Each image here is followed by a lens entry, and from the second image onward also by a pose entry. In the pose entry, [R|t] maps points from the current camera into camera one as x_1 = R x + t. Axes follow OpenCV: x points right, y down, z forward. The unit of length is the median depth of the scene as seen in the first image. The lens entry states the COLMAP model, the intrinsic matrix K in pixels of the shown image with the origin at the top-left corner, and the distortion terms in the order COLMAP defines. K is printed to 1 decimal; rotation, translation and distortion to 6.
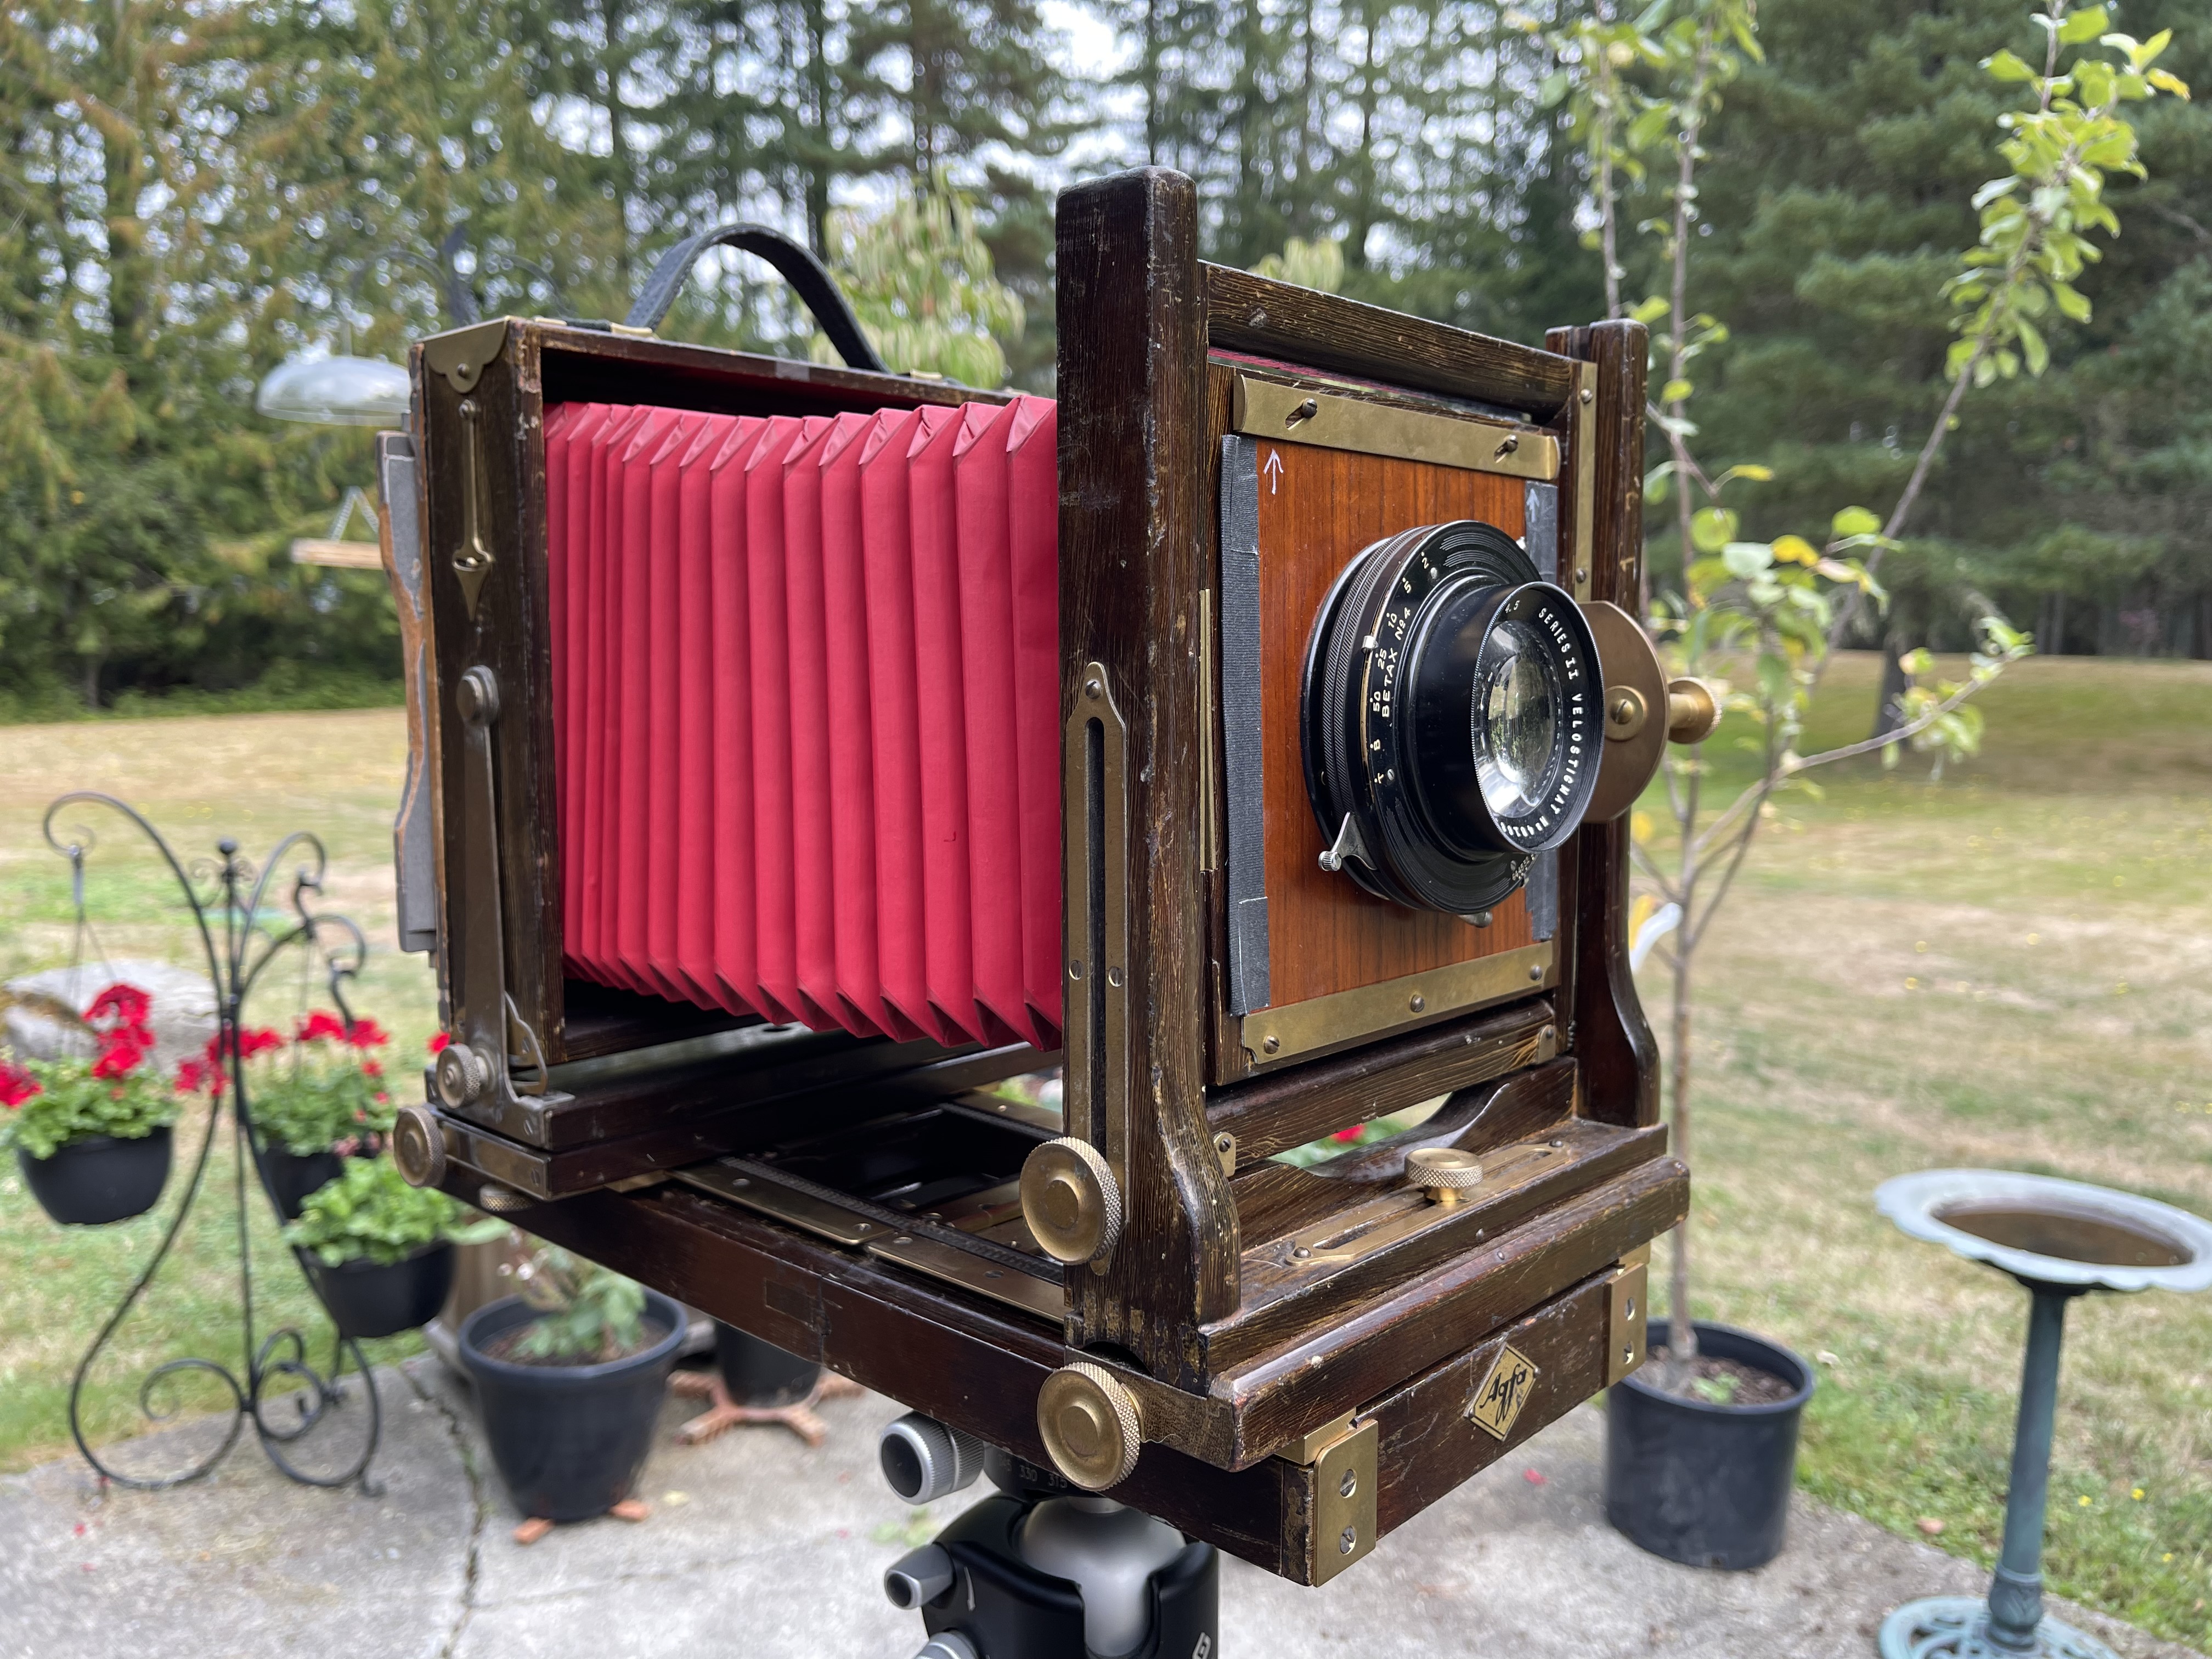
lens RADIAL K [[1710.0, 0, 1106.0], [0, 1710.0, 829.5], [0, 0, 1]] dist [0.001020, -0.000288]
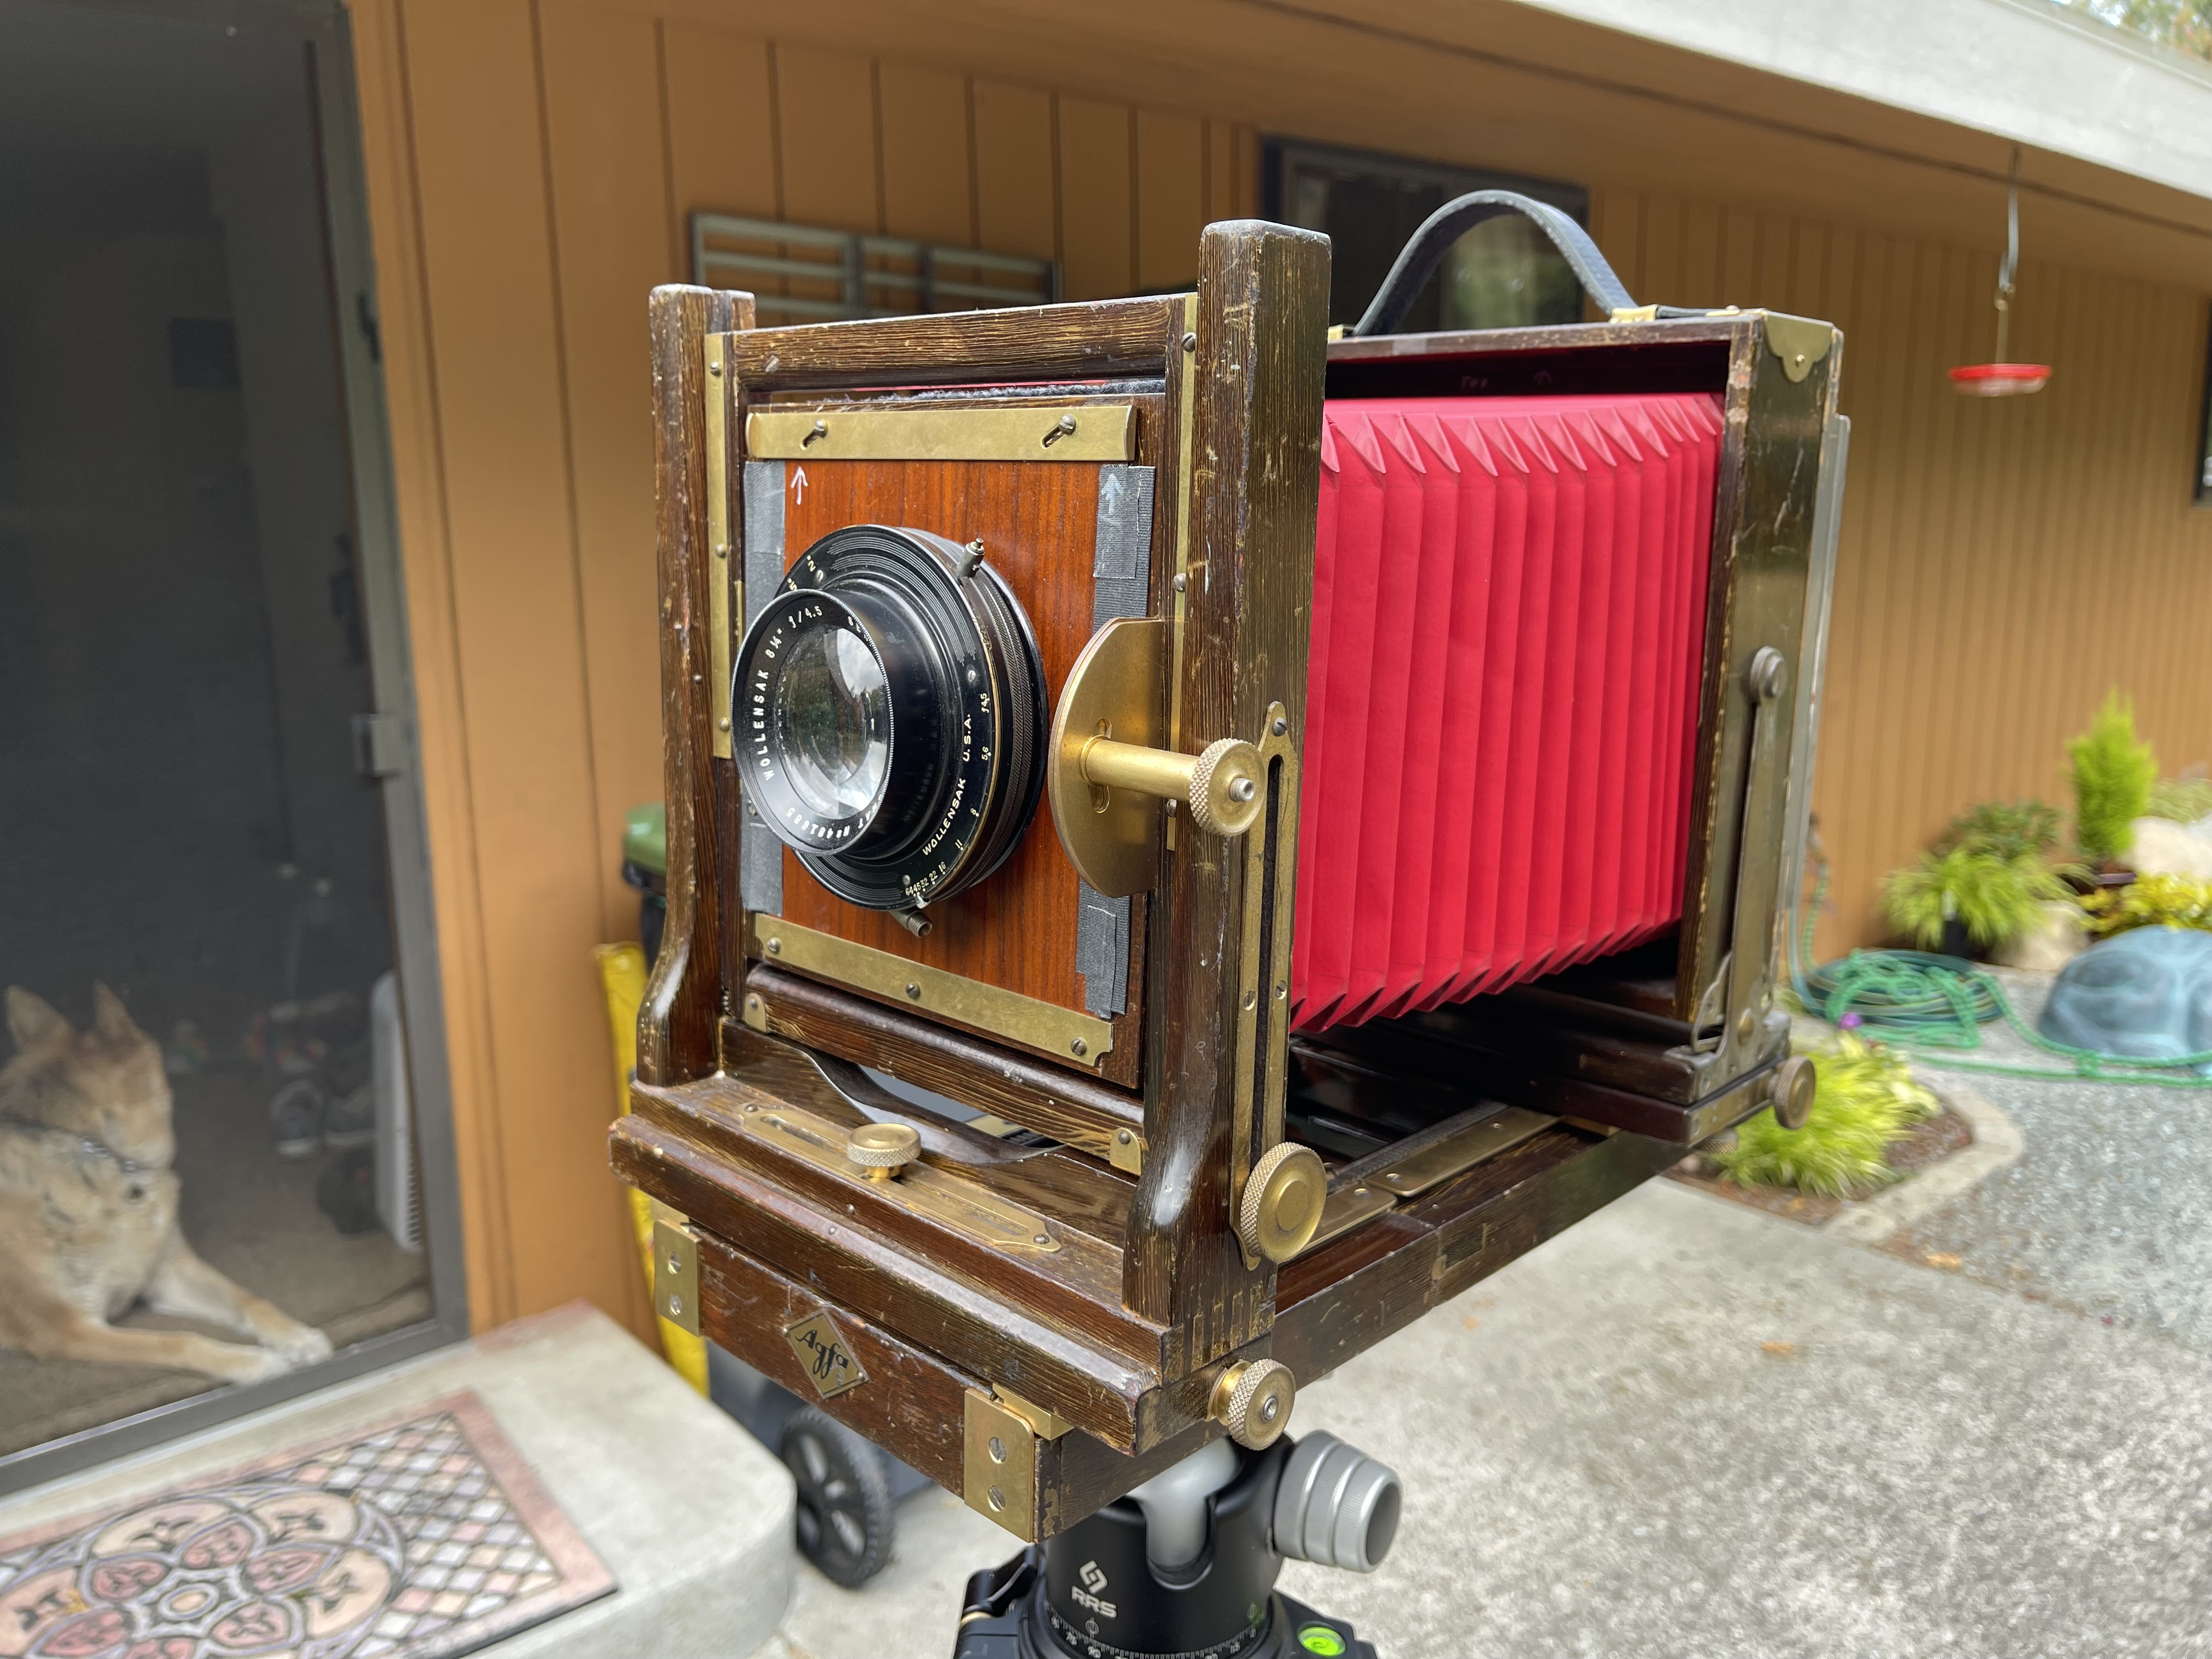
lens RADIAL K [[1710.0, 0, 1106.0], [0, 1710.0, 829.5], [0, 0, 1]] dist [0.001020, -0.000288]
pose [[-0.018550, 0.192021, -0.981215, 1.275865], [-0.126916, 0.972993, 0.192811, -0.224802], [0.991740, 0.128108, 0.006322, 1.192118]]
